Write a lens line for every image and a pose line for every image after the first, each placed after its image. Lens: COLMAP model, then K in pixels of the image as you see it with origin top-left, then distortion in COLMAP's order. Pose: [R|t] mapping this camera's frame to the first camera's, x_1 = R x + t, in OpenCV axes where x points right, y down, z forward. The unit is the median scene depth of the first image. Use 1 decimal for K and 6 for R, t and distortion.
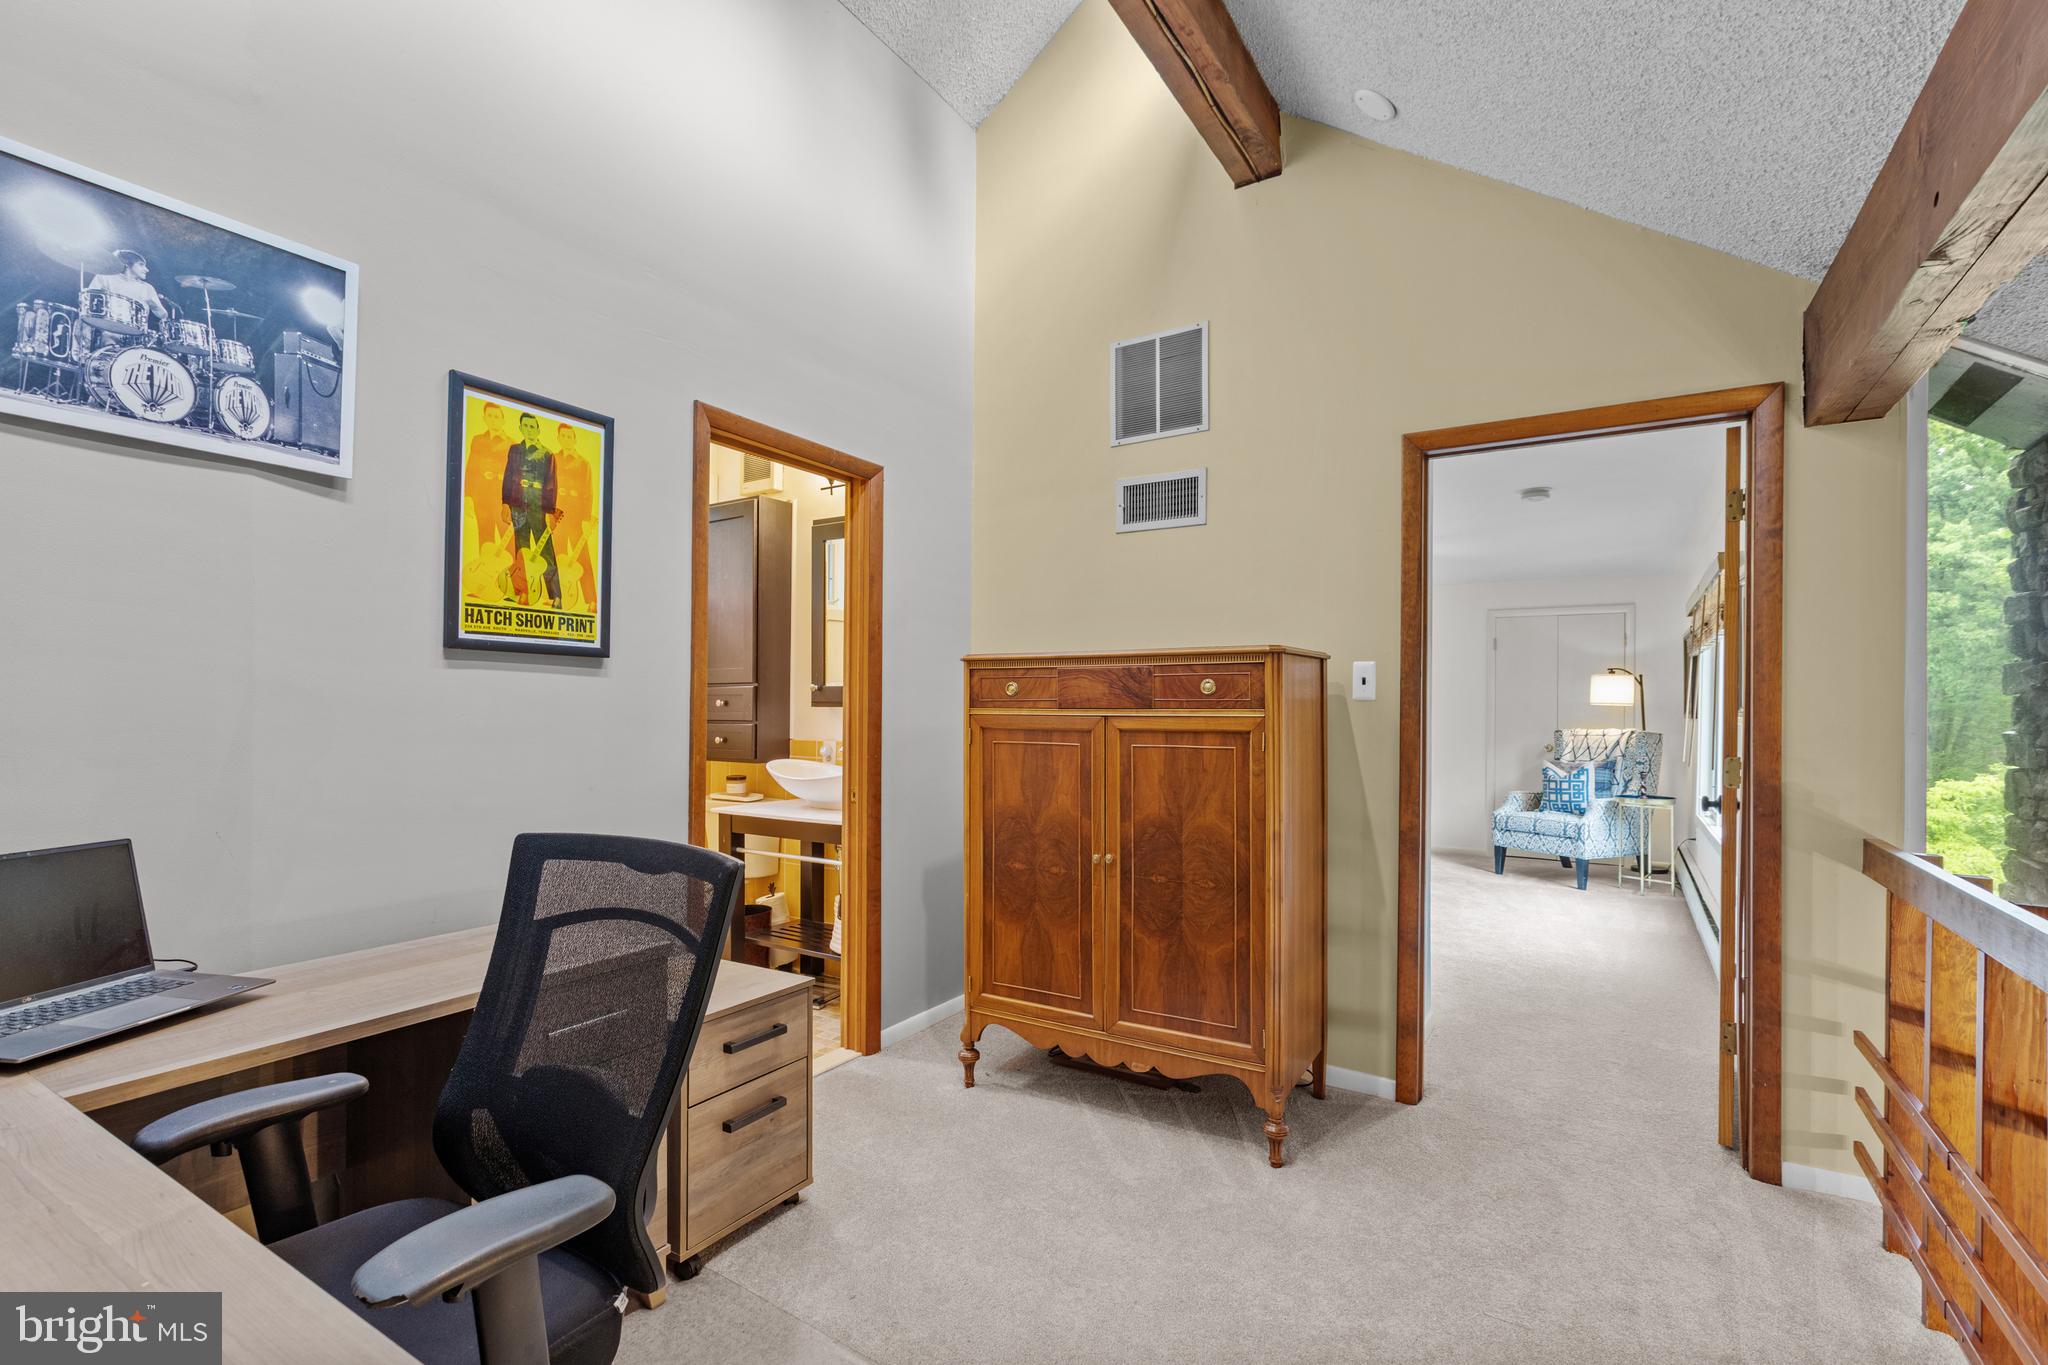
lens RADIAL K [[908.3, 0, 1023.8], [0, 908.3, 725.3], [0, 0, 1]] dist [0.000932, 0.000251]
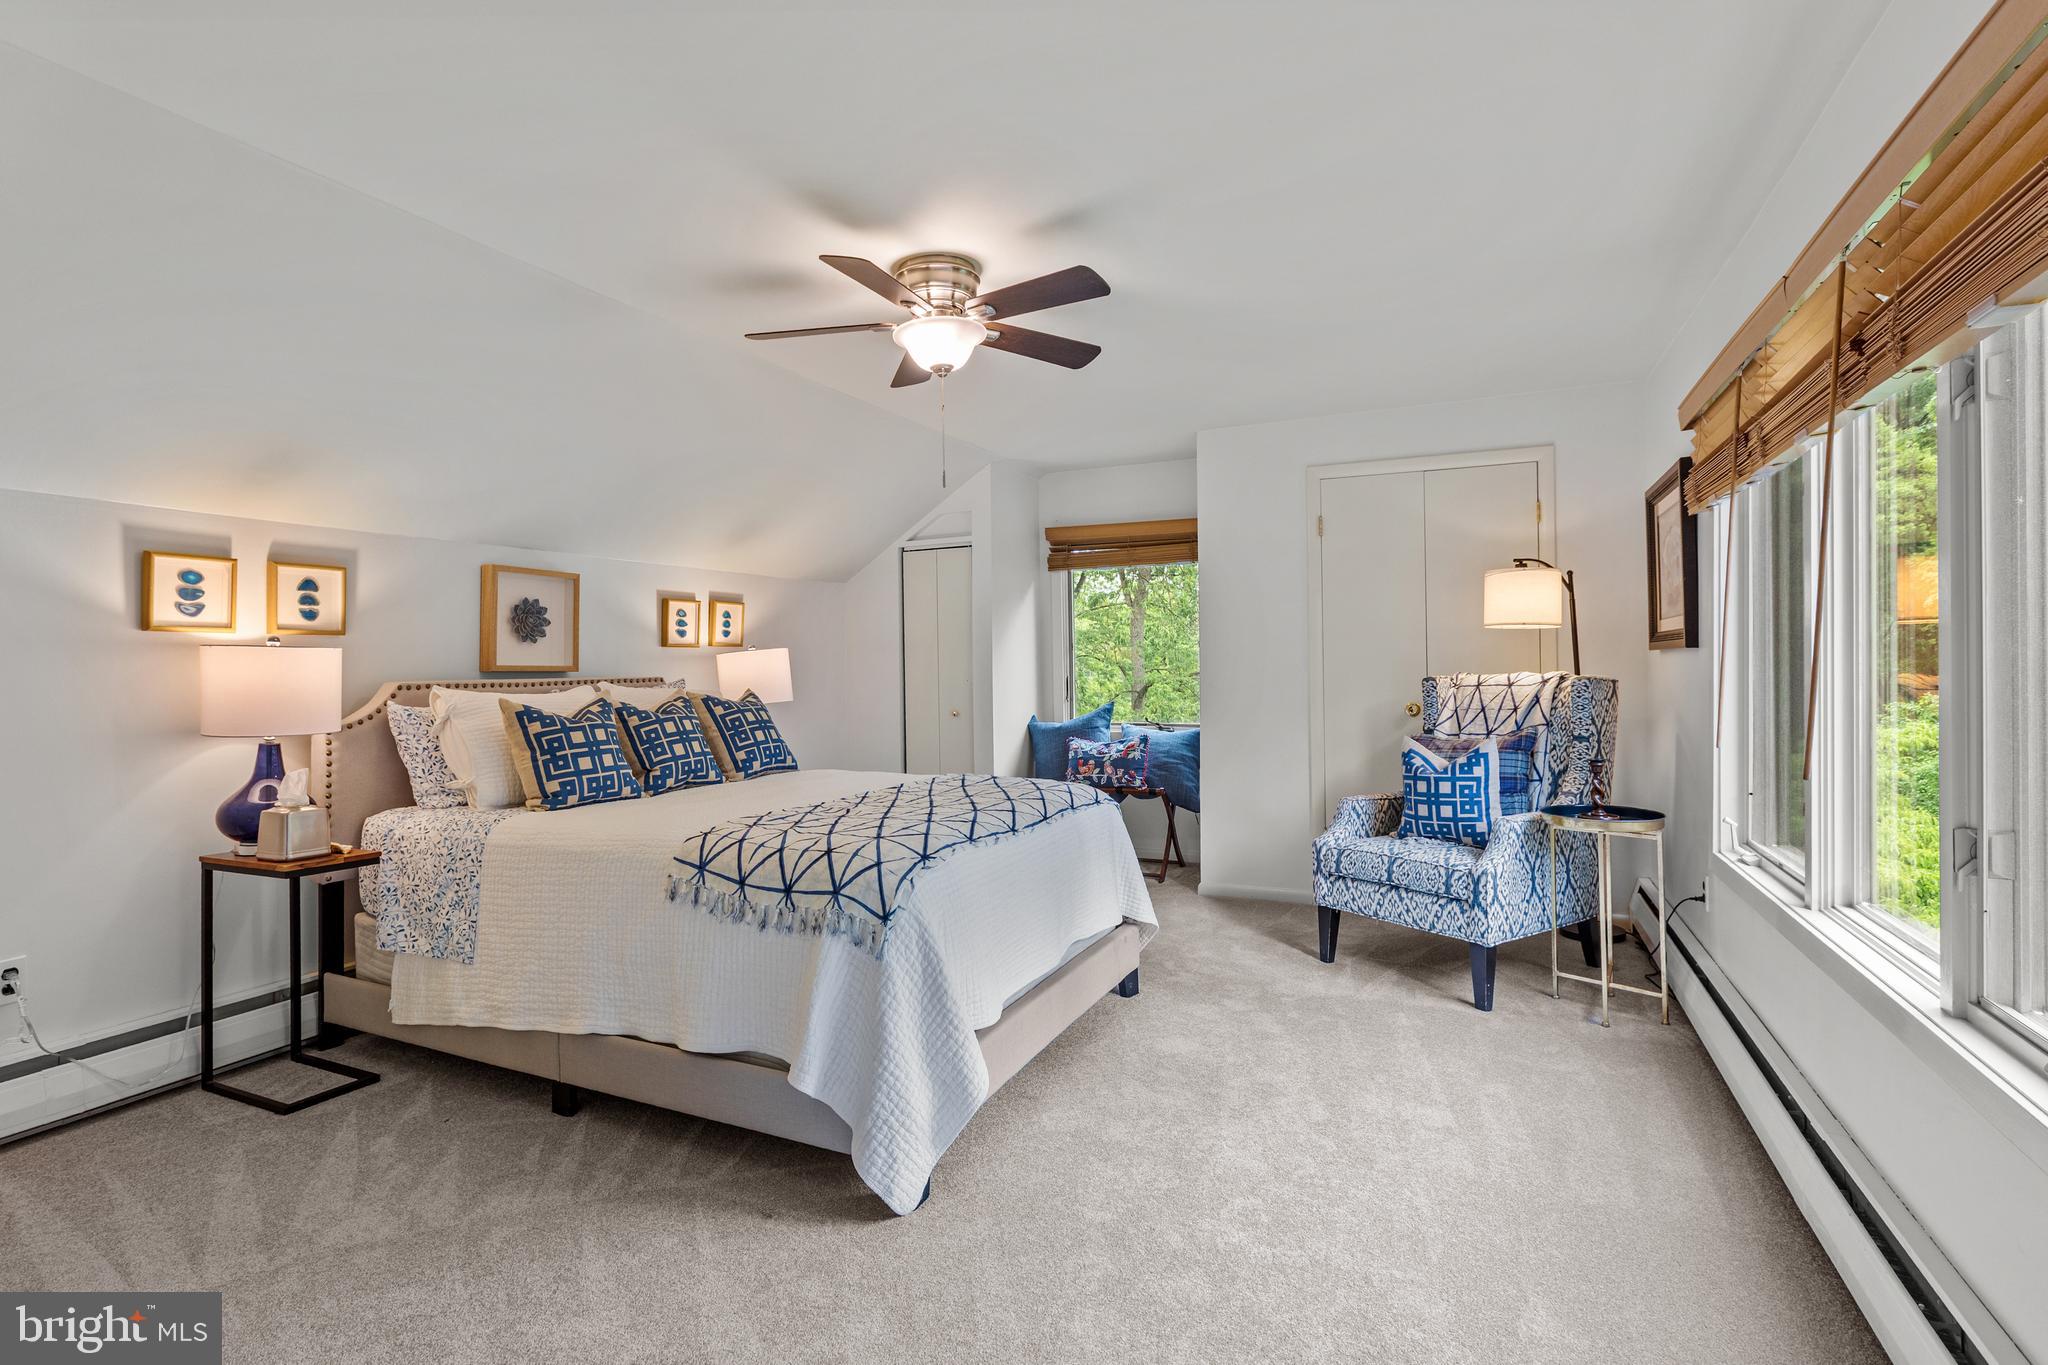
lens RADIAL K [[961.1, 0, 1024.0], [0, 961.1, 682.5], [0, 0, 1]] dist [-0.003691, 0.005702]
pose [[0.989806, -0.022299, 0.140666, 0.288217], [0.021681, 0.999747, 0.005926, 0.000291], [-0.140762, -0.002816, 0.990039, 0.500629]]
